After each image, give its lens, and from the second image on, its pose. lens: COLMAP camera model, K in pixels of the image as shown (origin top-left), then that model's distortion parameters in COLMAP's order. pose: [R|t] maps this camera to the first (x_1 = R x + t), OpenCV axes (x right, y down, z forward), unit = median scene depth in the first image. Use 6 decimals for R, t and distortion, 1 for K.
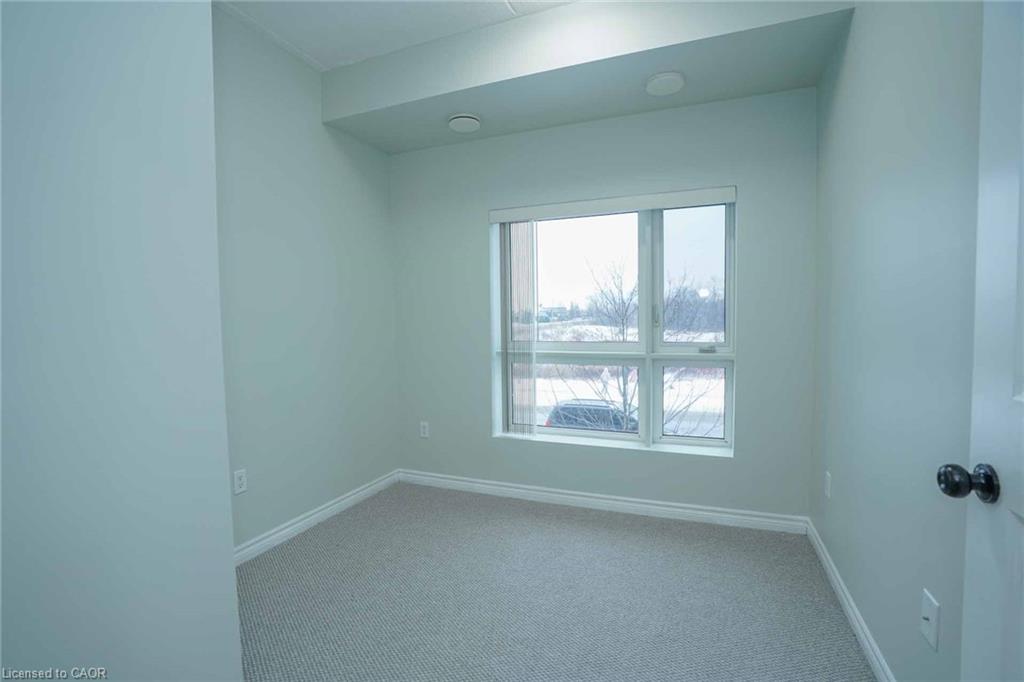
lens RADIAL K [[471.7, 0, 506.3], [0, 471.7, 342.6], [0, 0, 1]] dist [-0.071787, 0.028345]
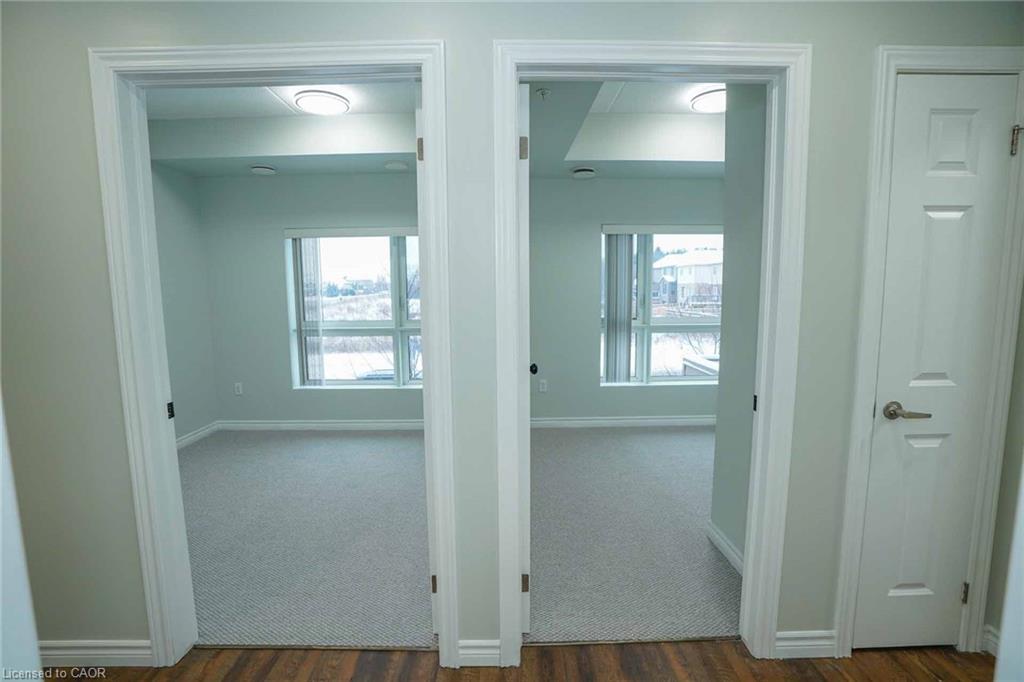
lens RADIAL K [[471.7, 0, 506.3], [0, 471.7, 342.6], [0, 0, 1]] dist [-0.071787, 0.028345]
pose [[0.920341, -0.038800, 0.389188, 0.022909], [0.016244, 0.998001, 0.061082, -0.015039], [-0.390780, -0.049895, 0.919131, -0.527751]]
